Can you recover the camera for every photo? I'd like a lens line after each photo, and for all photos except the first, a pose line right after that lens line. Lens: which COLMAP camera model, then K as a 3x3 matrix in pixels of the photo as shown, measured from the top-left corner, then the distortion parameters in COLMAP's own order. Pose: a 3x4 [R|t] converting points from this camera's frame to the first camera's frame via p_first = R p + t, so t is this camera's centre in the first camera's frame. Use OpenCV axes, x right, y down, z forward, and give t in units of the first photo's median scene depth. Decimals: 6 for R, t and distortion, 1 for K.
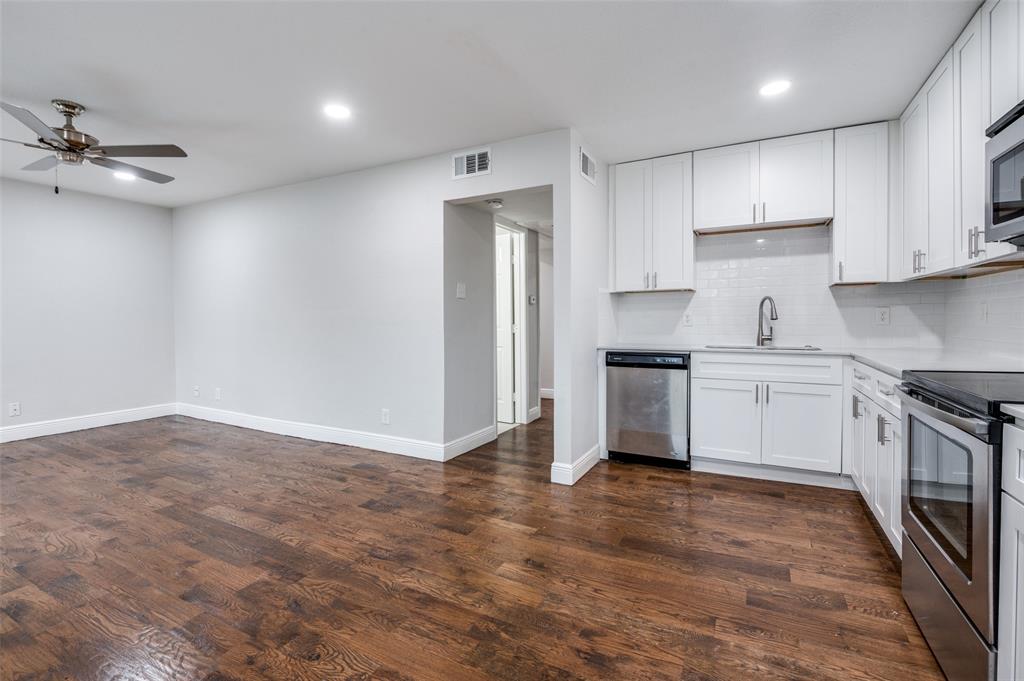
lens RADIAL K [[470.1, 0, 508.7], [0, 470.1, 337.4], [0, 0, 1]] dist [-0.001228, 0.000153]
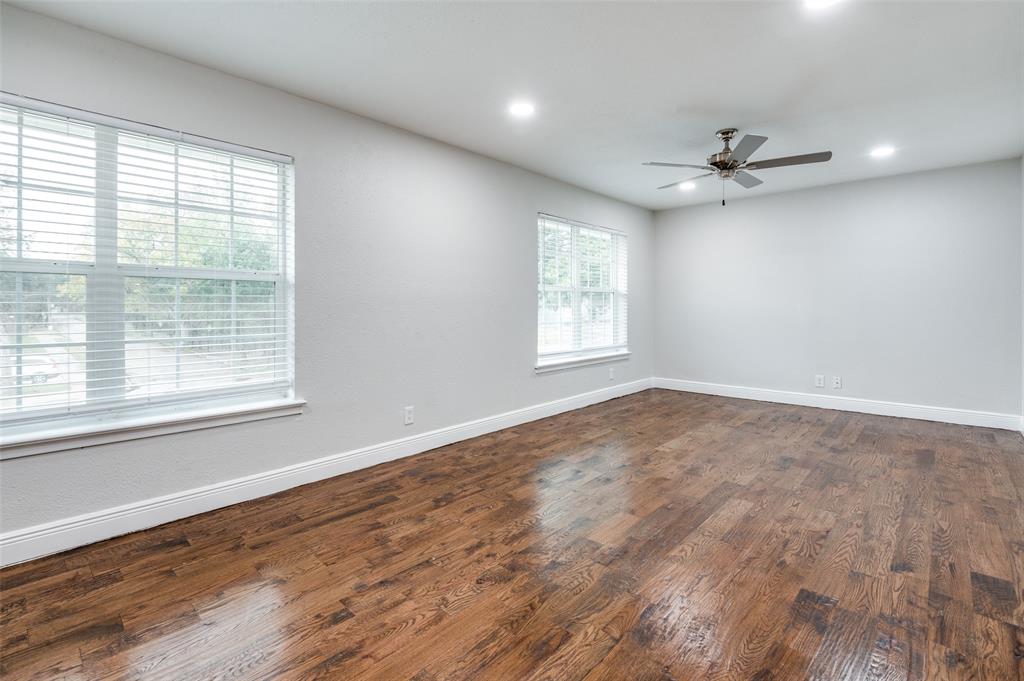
lens RADIAL K [[470.1, 0, 509.8], [0, 470.1, 334.9], [0, 0, 1]] dist [-0.001228, 0.000153]
pose [[-0.258163, 0.055795, -0.964489, 0.456318], [-0.030462, 0.997364, 0.065850, -0.030680], [0.965621, 0.046380, -0.255783, 0.861724]]
